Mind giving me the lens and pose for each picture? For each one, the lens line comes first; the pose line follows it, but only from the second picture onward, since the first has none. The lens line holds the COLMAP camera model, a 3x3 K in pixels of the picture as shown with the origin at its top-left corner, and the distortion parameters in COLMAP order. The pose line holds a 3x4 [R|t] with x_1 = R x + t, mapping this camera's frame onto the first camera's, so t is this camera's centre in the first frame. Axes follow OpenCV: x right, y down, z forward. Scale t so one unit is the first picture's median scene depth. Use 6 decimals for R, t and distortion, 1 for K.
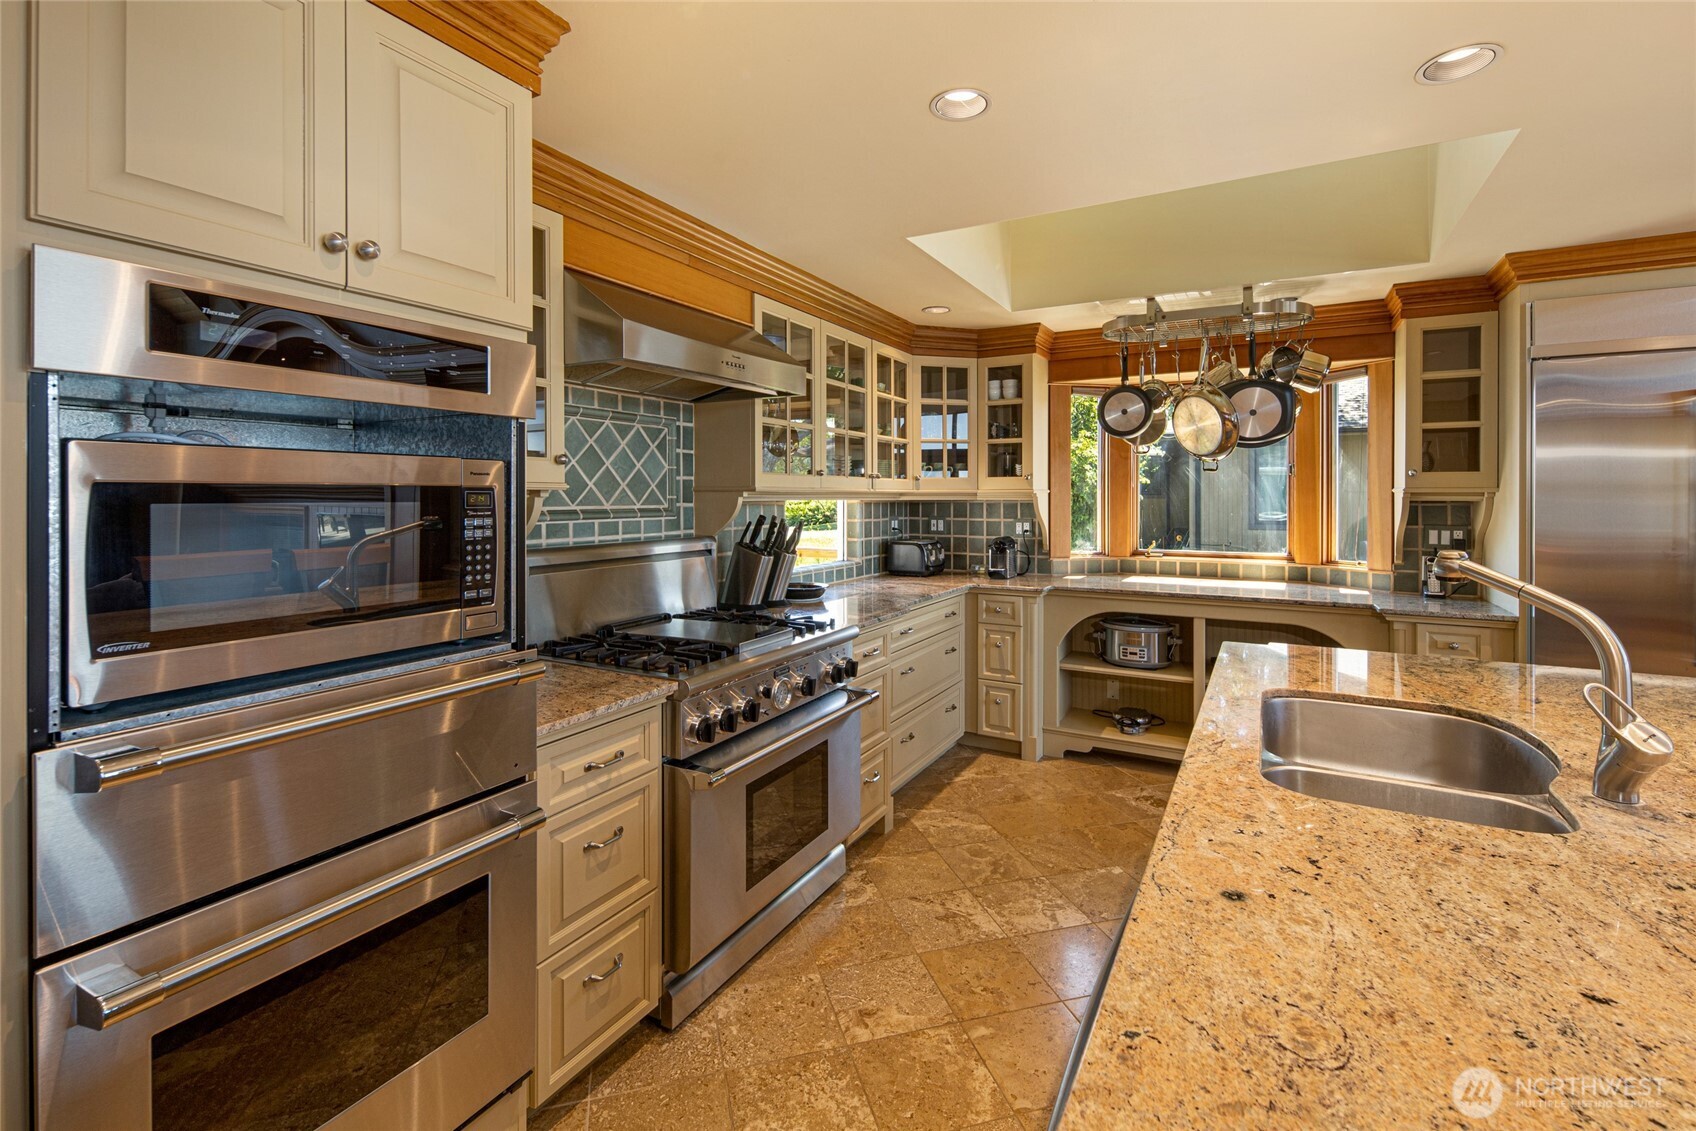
lens RADIAL K [[765.5, 0, 848.3], [0, 765.5, 497.1], [0, 0, 1]] dist [-0.000828, -0.000094]
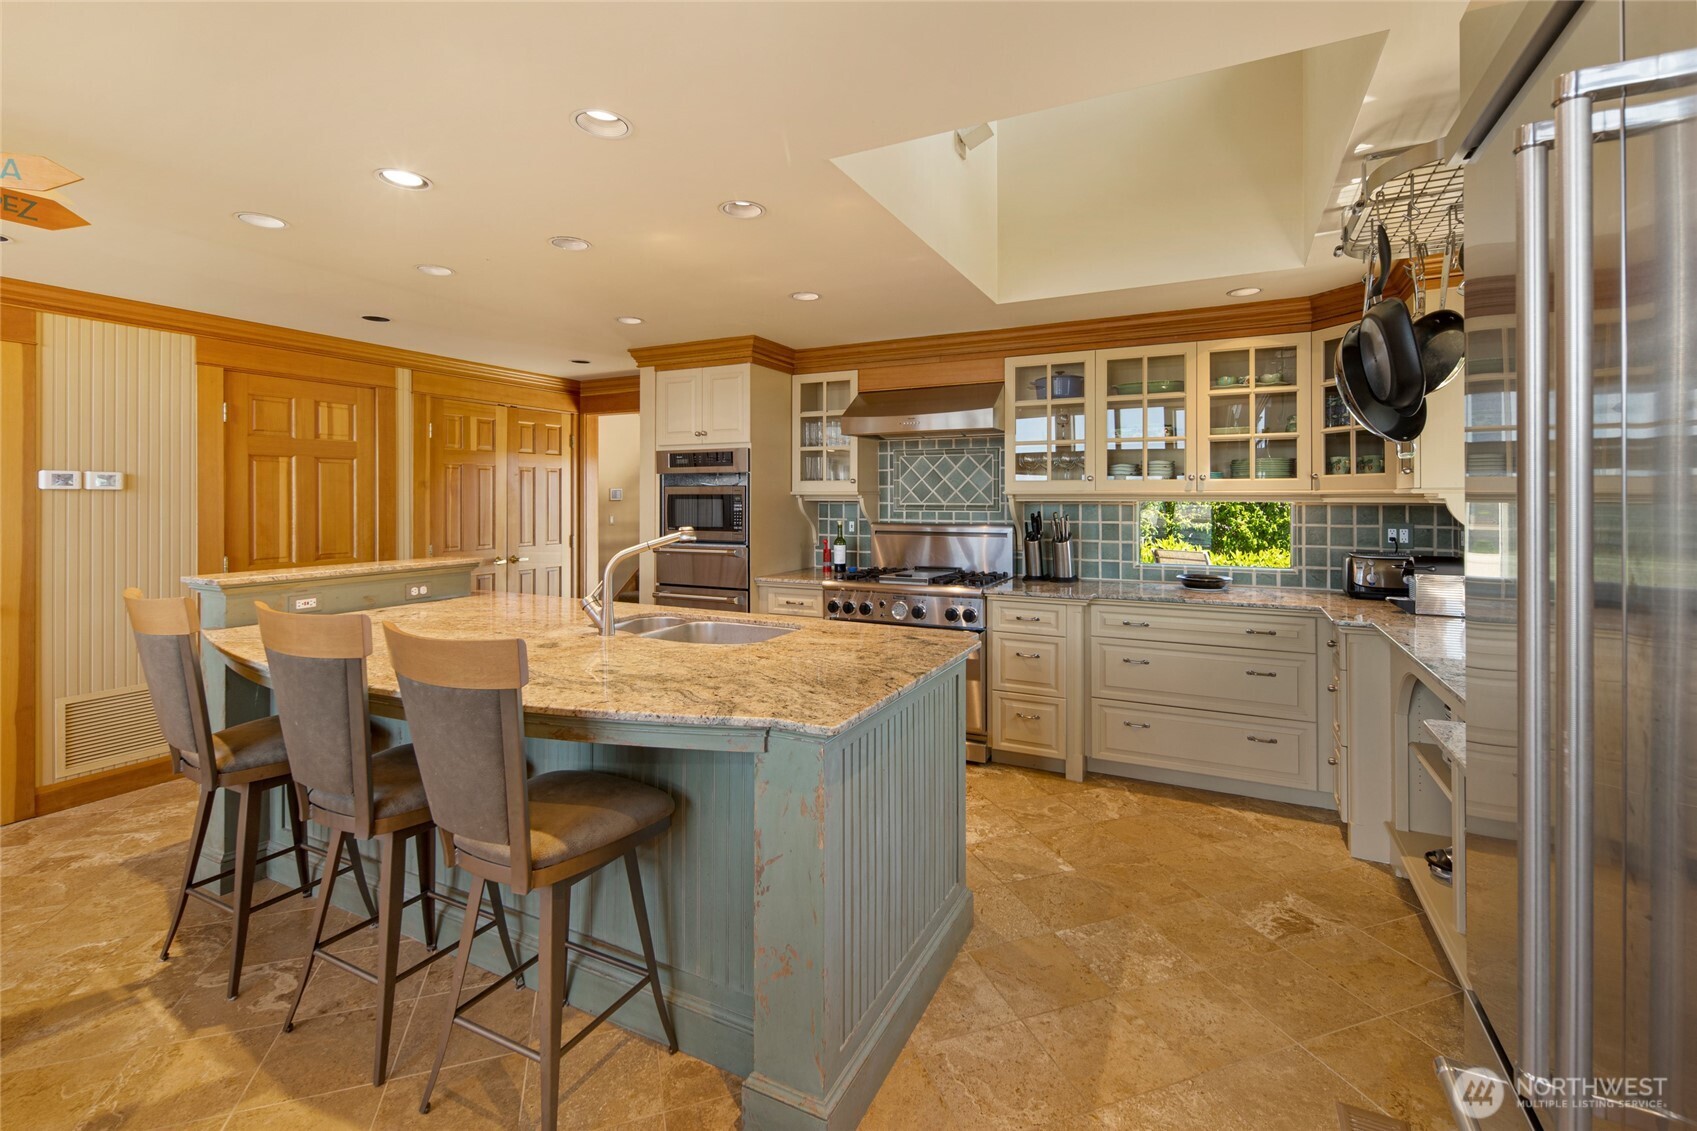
lens RADIAL K [[750.2, 0, 849.8], [0, 750.2, 495.5], [0, 0, 1]] dist [-0.000557, -0.000030]
pose [[0.034421, 0.000093, -0.999407, 1.201710], [-0.001988, 0.999998, 0.000024, -0.004982], [0.999405, 0.001986, 0.034421, 0.610902]]
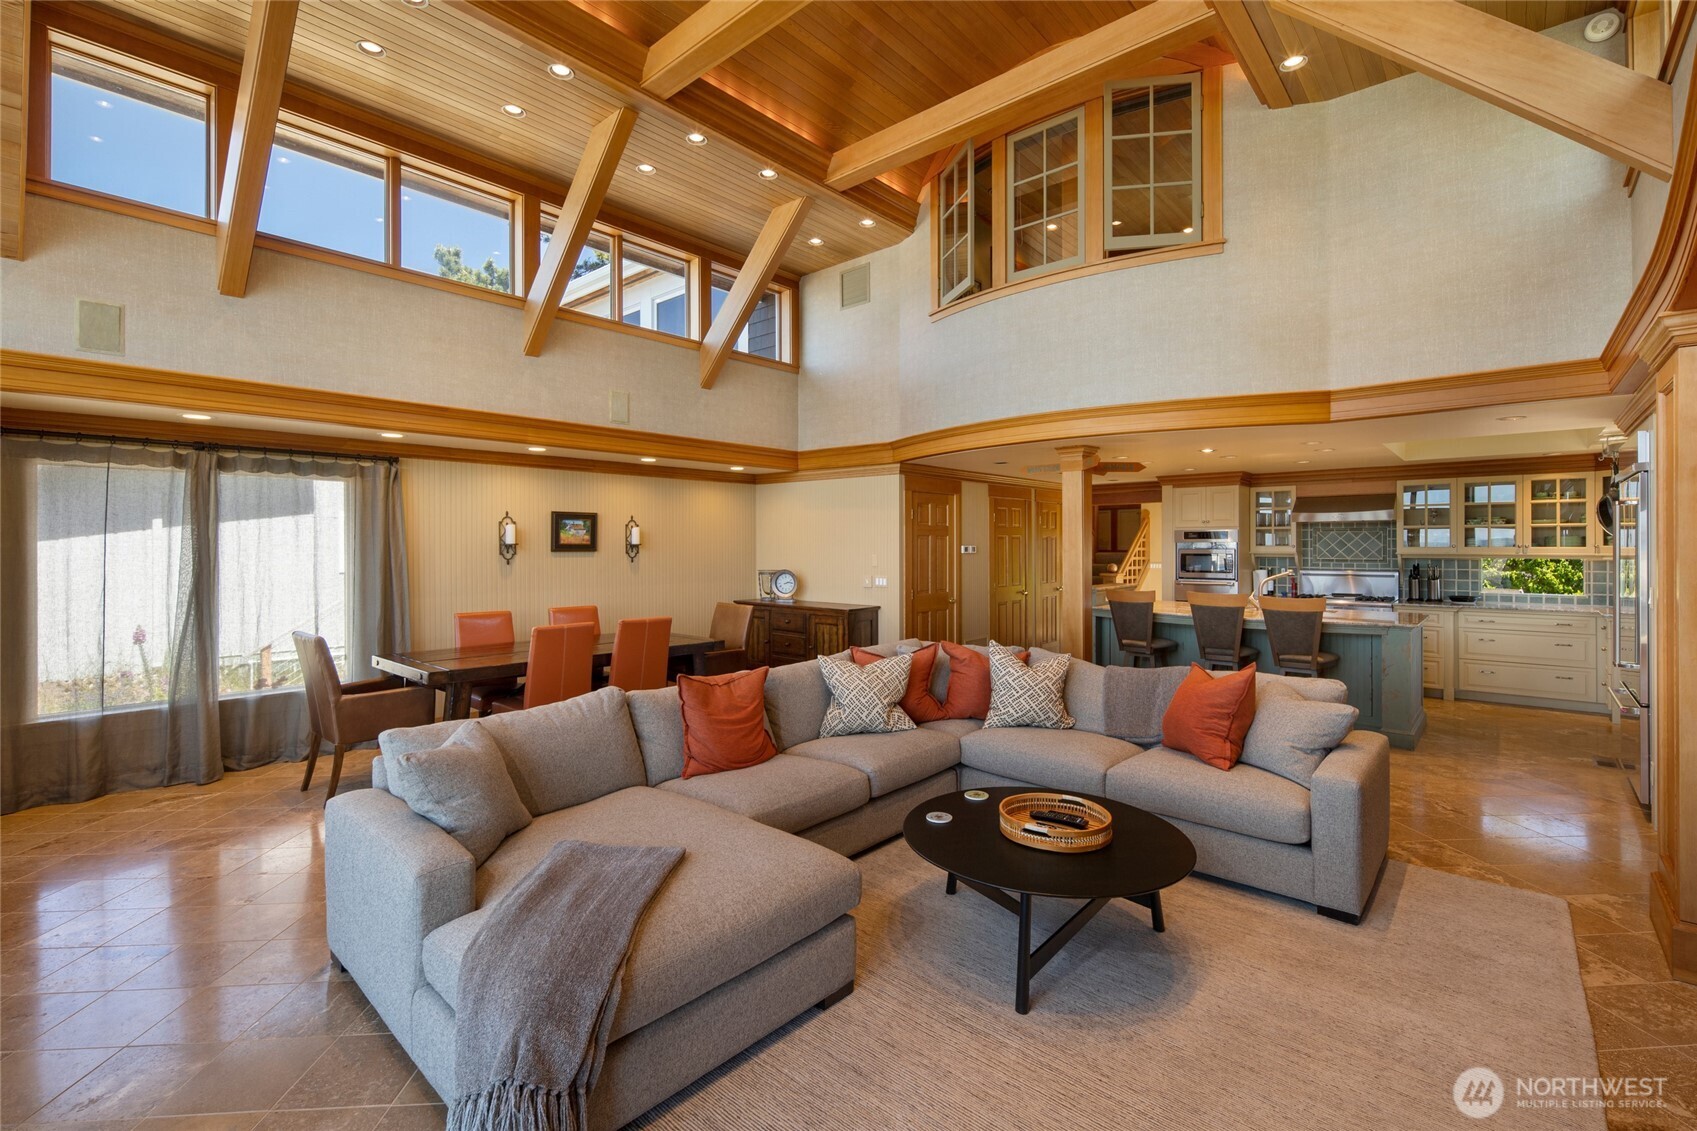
lens RADIAL K [[754.3, 0, 854.5], [0, 754.3, 543.4], [0, 0, 1]] dist [0.001994, 0.000168]
pose [[-0.220410, 0.001558, -0.975406, 2.683500], [0.001532, 0.999998, 0.001251, -0.048327], [0.975406, -0.001218, -0.220412, -0.253459]]
